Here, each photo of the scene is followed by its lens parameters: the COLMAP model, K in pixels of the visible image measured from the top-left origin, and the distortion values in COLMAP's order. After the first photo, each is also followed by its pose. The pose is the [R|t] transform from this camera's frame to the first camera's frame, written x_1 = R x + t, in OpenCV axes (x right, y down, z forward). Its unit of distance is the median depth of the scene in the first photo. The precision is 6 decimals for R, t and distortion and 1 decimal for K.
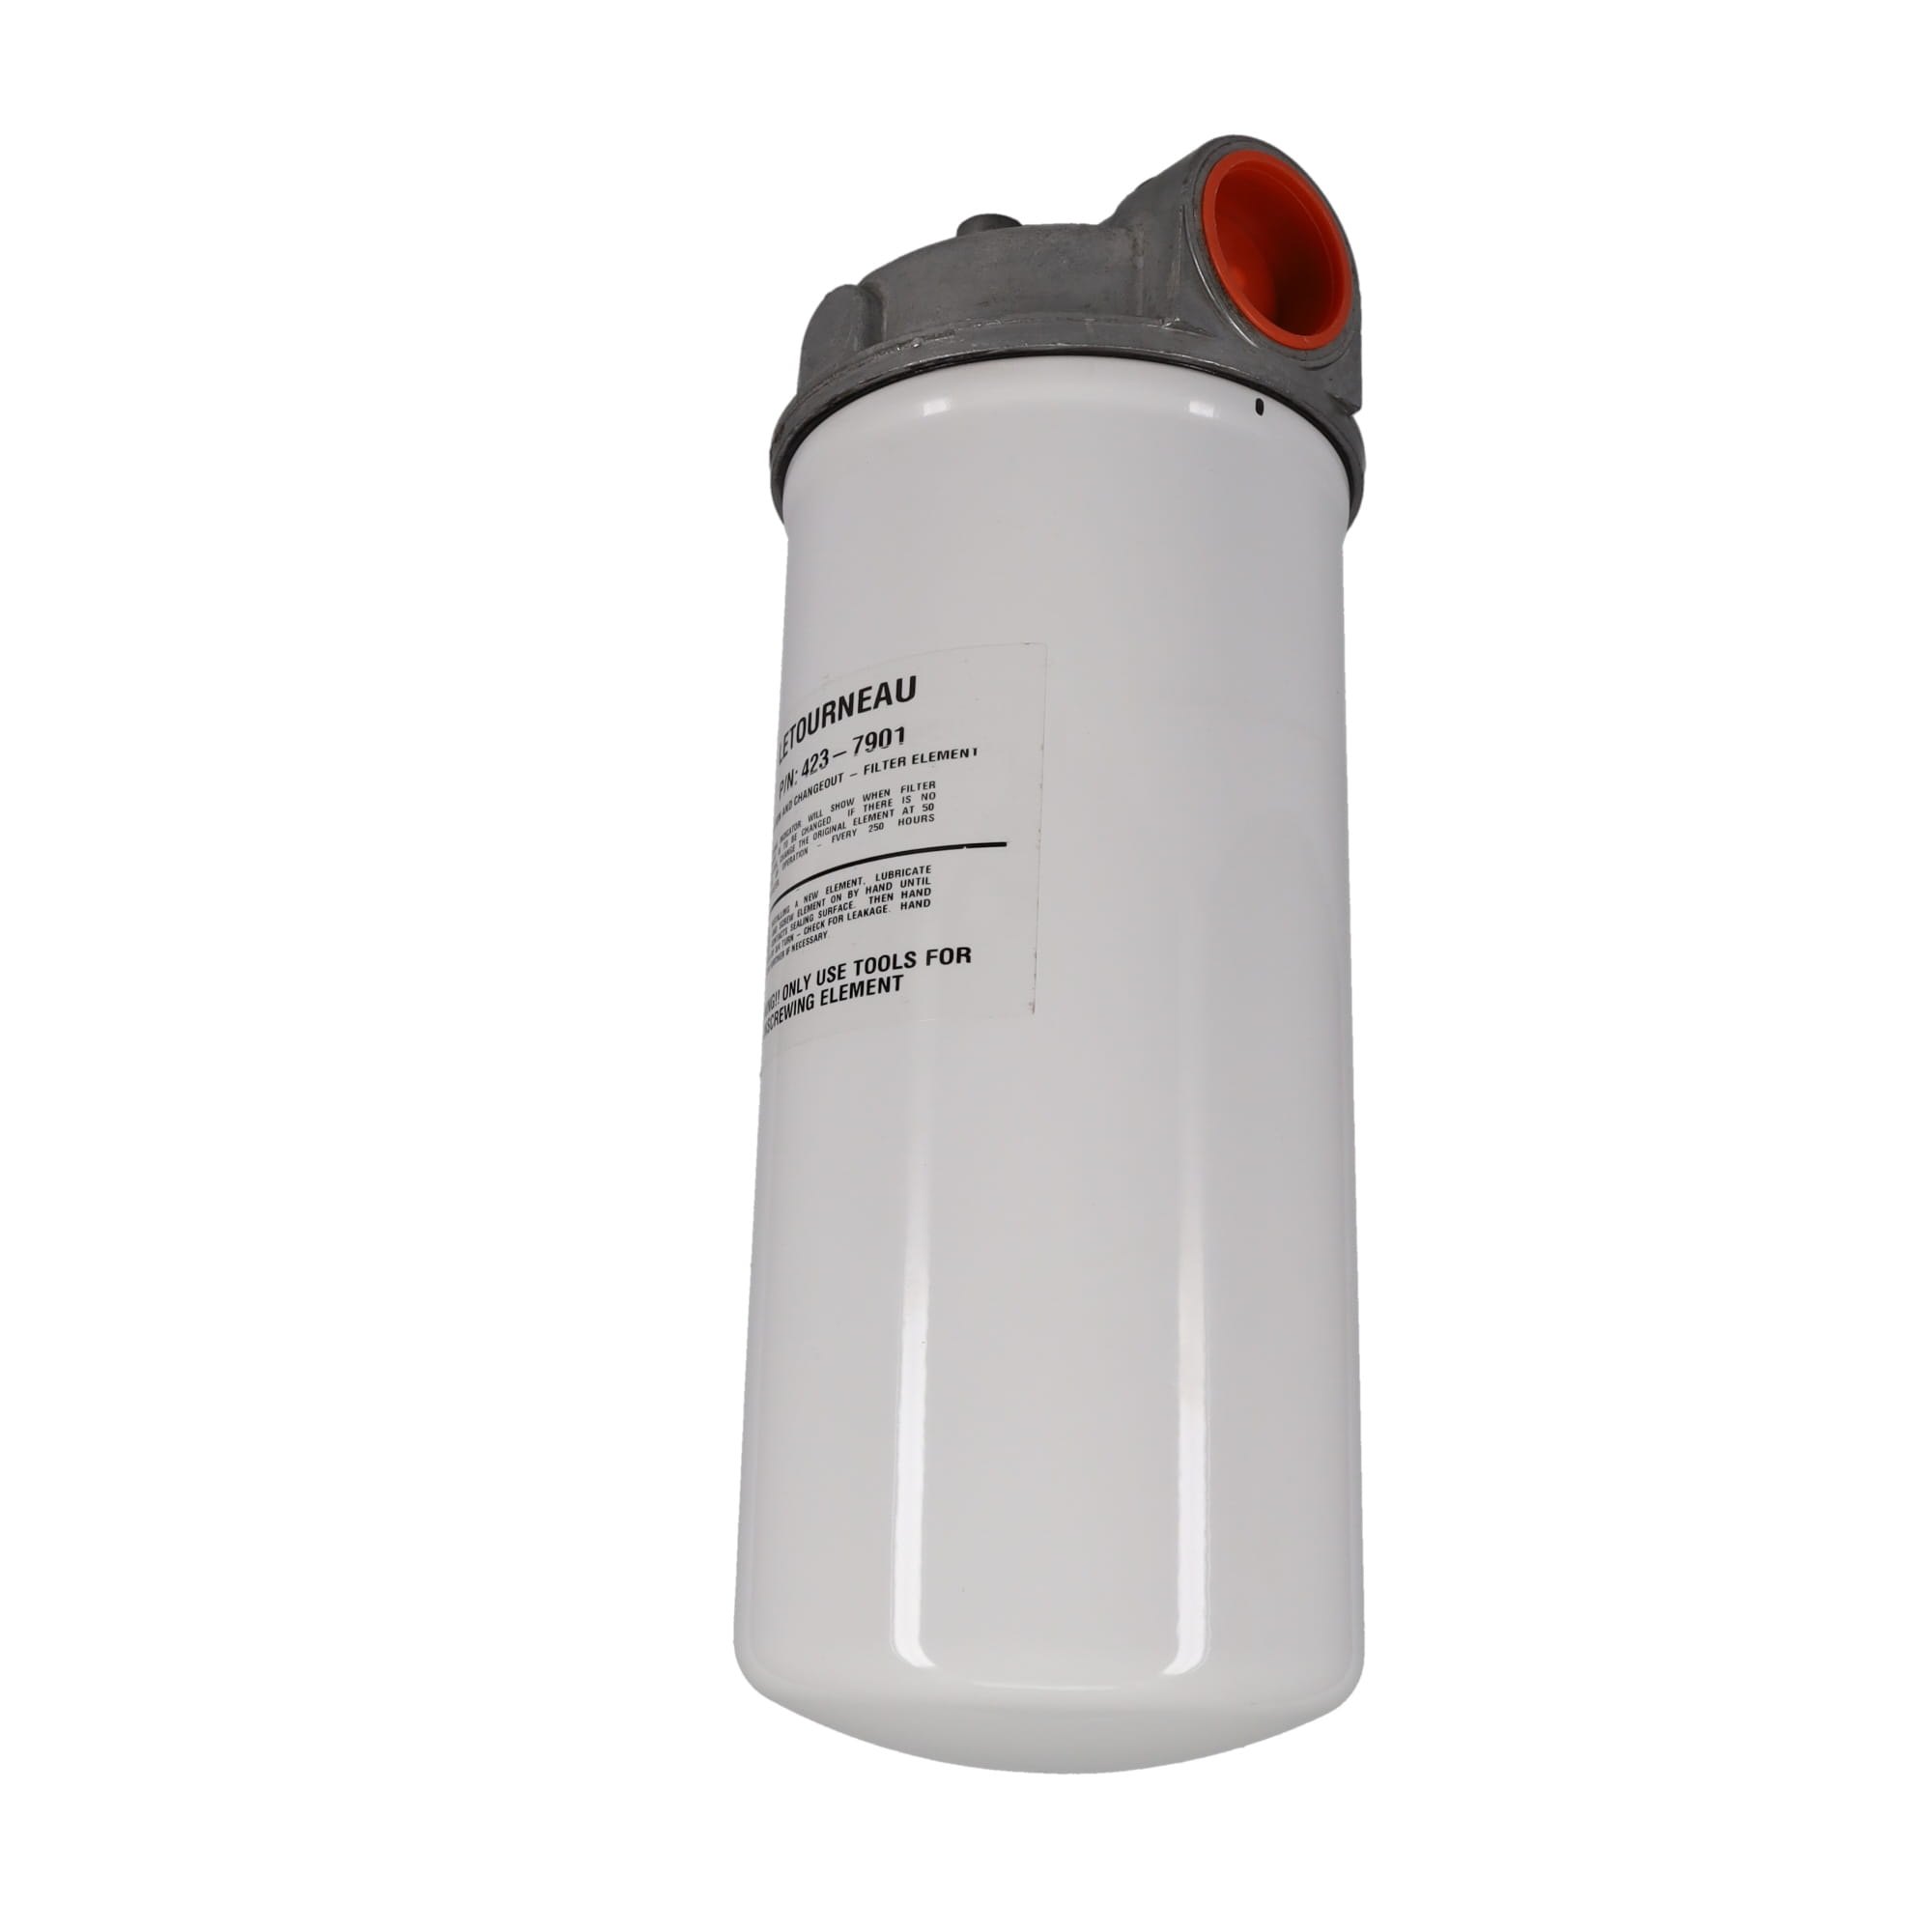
lens RADIAL K [[2354.8, 0, 966.0], [0, 2354.8, 966.0], [0, 0, 1]] dist [0.019745, 0.018320]
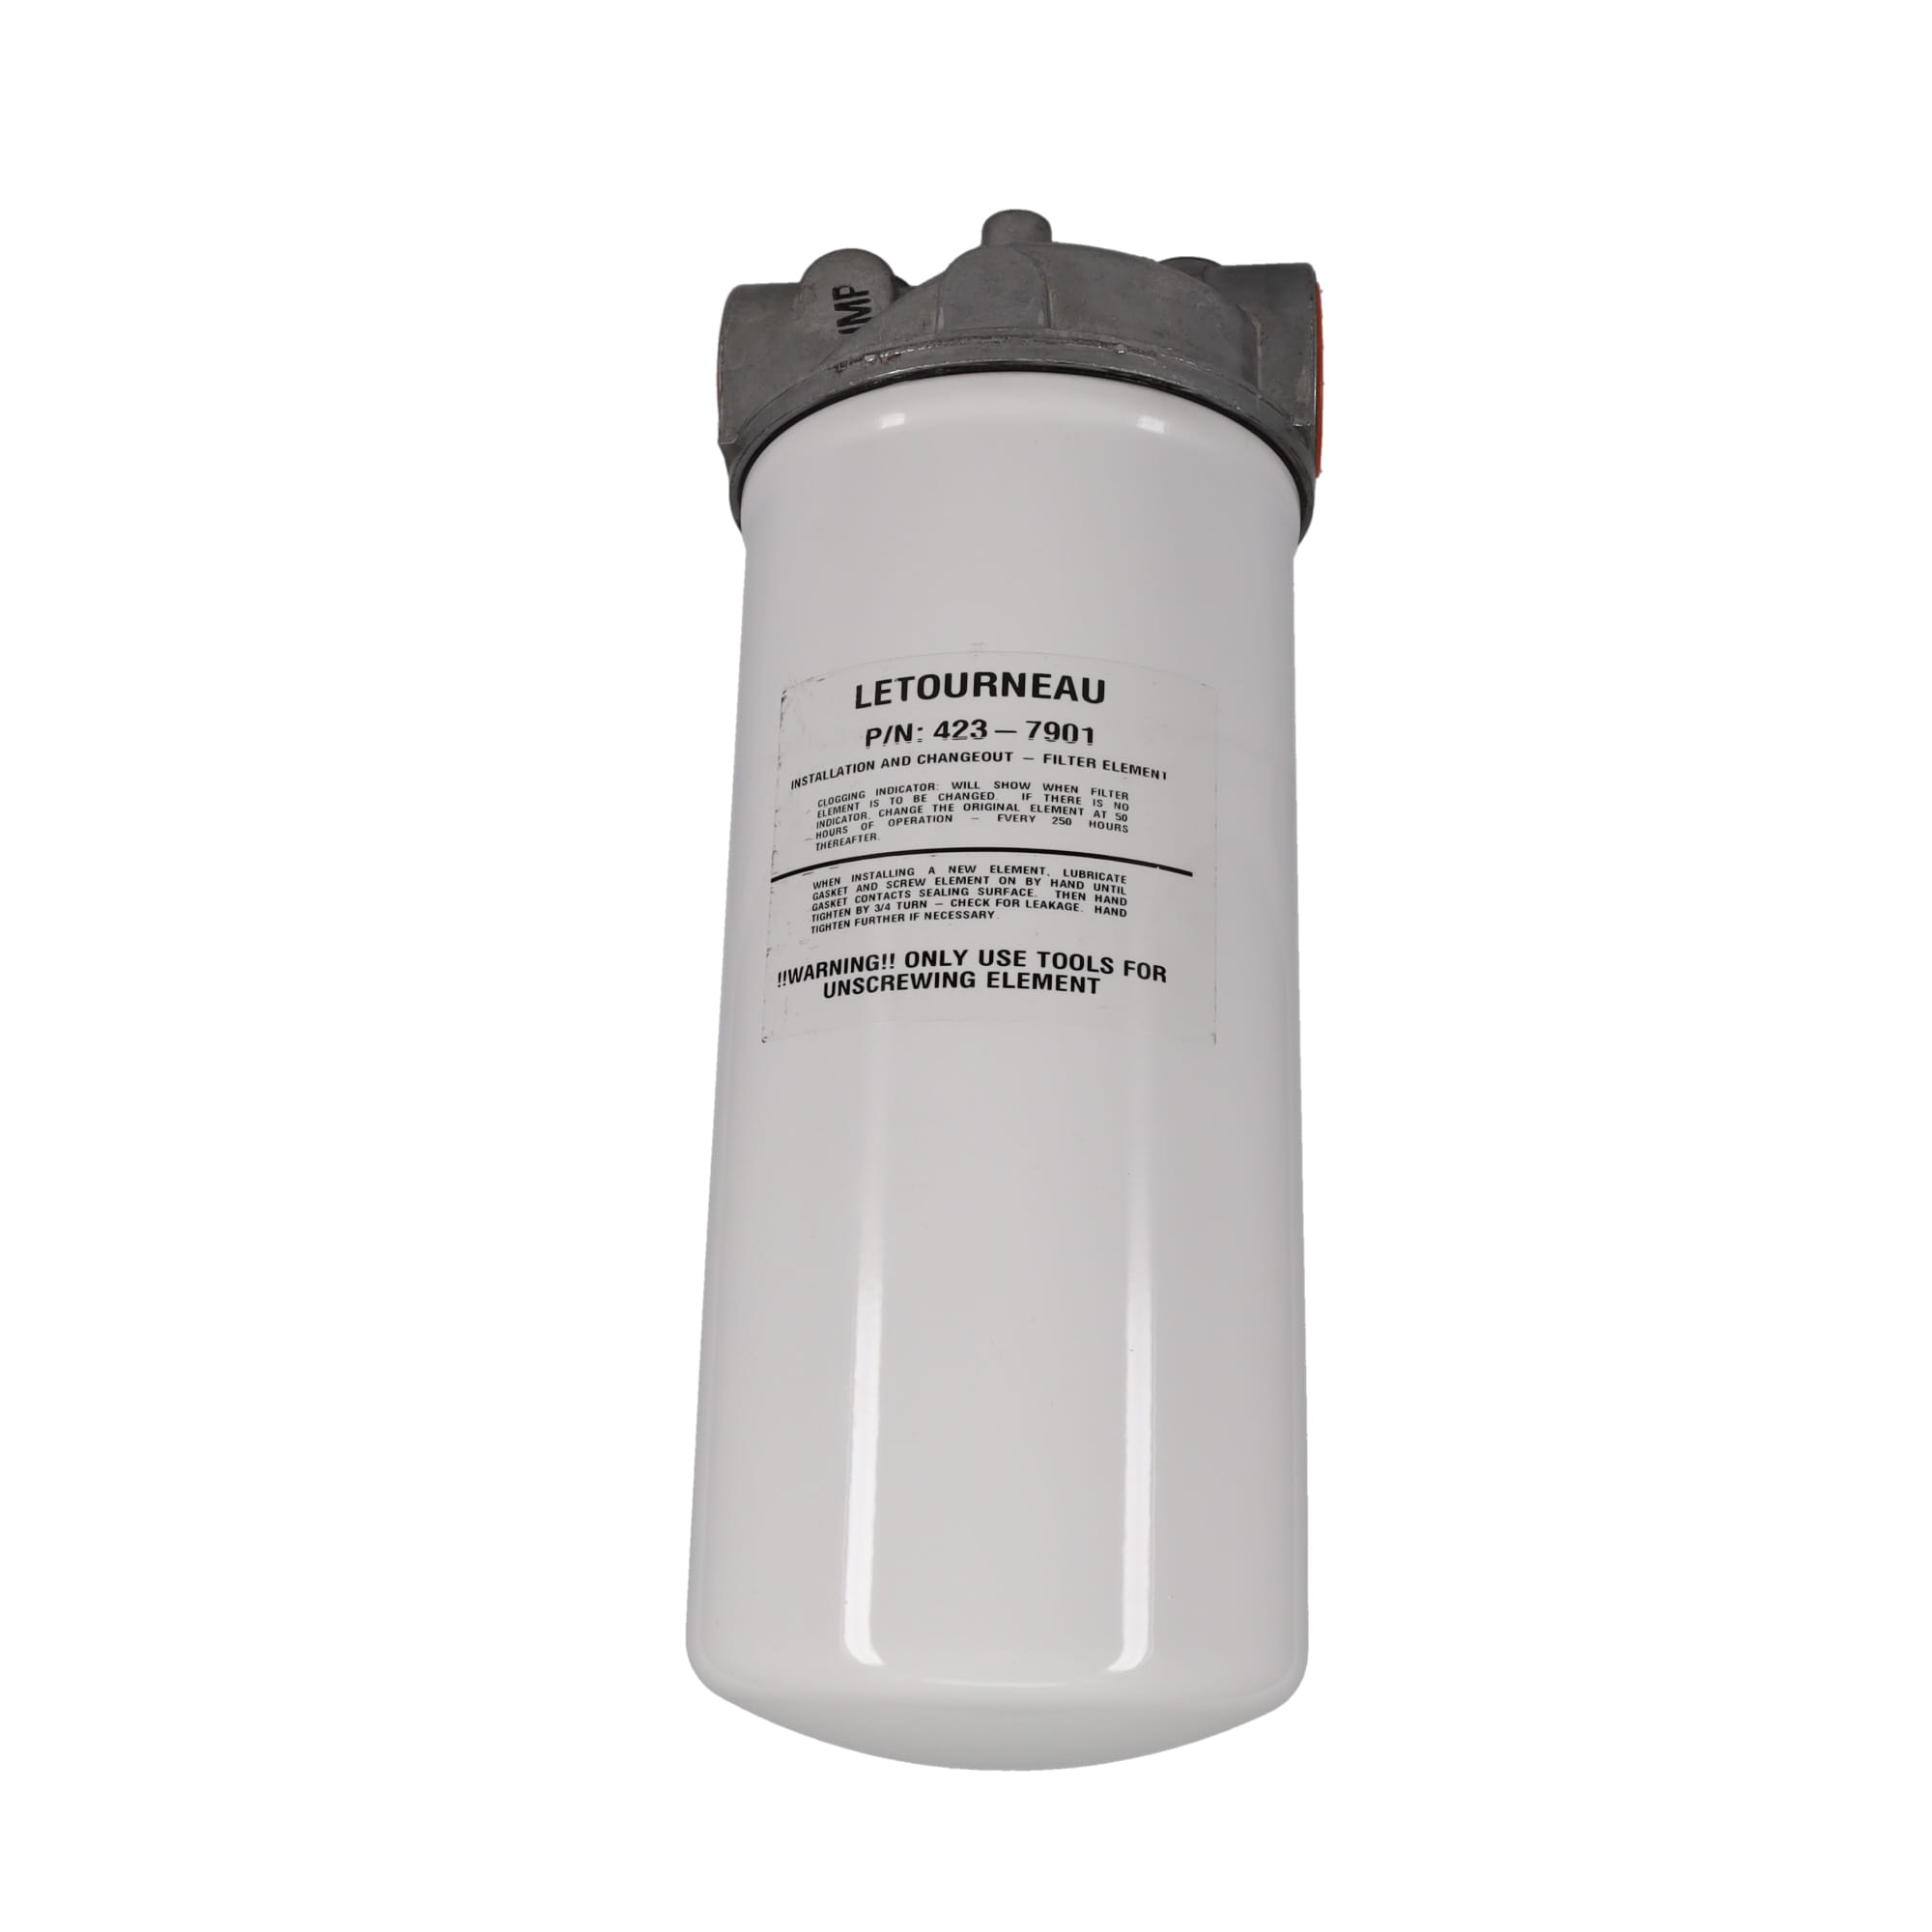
lens RADIAL K [[2354.8, 0, 966.0], [0, 2354.8, 966.0], [0, 0, 1]] dist [0.019745, 0.018320]
pose [[0.704577, 0.193204, 0.682820, -0.733717], [-0.206739, 0.976370, -0.062937, 0.071395], [-0.678845, -0.096822, 0.727870, 0.303600]]
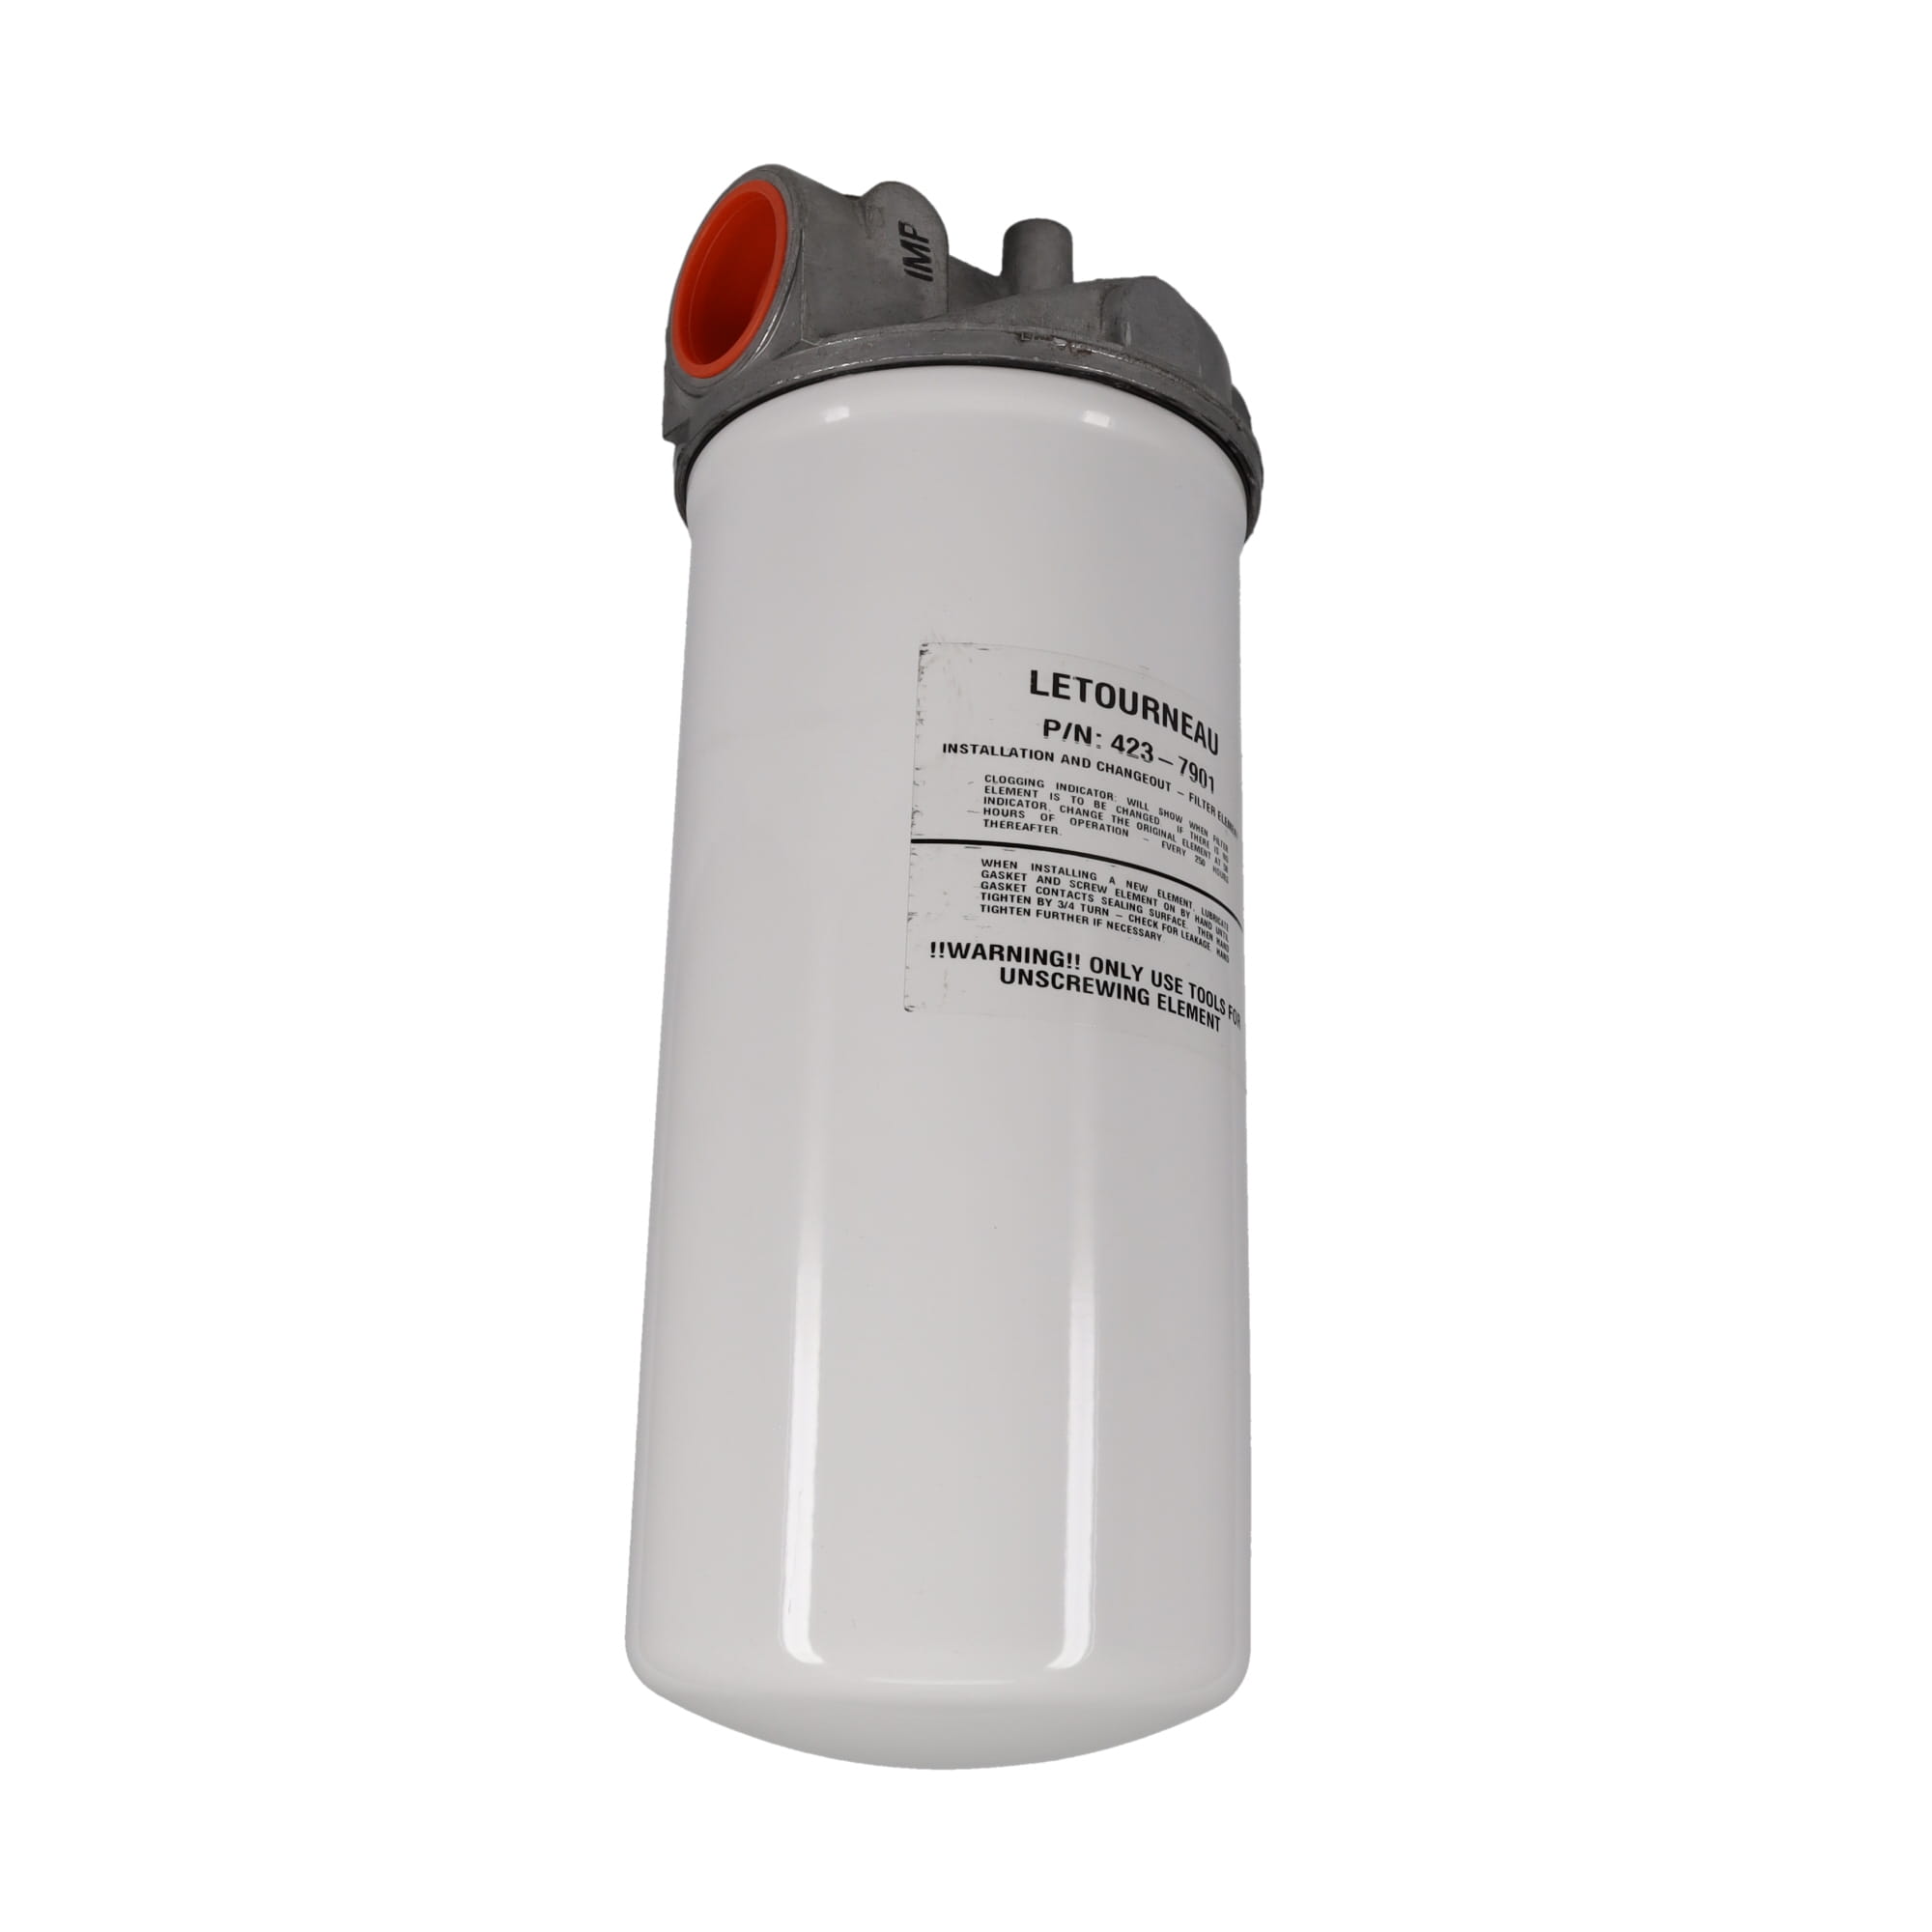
lens RADIAL K [[2354.8, 0, 966.0], [0, 2354.8, 966.0], [0, 0, 1]] dist [0.019745, 0.018320]
pose [[-0.002796, 0.260260, 0.965534, -1.030018], [-0.303670, 0.919721, -0.248791, 0.273585], [-0.952773, -0.293900, 0.076461, 1.010814]]
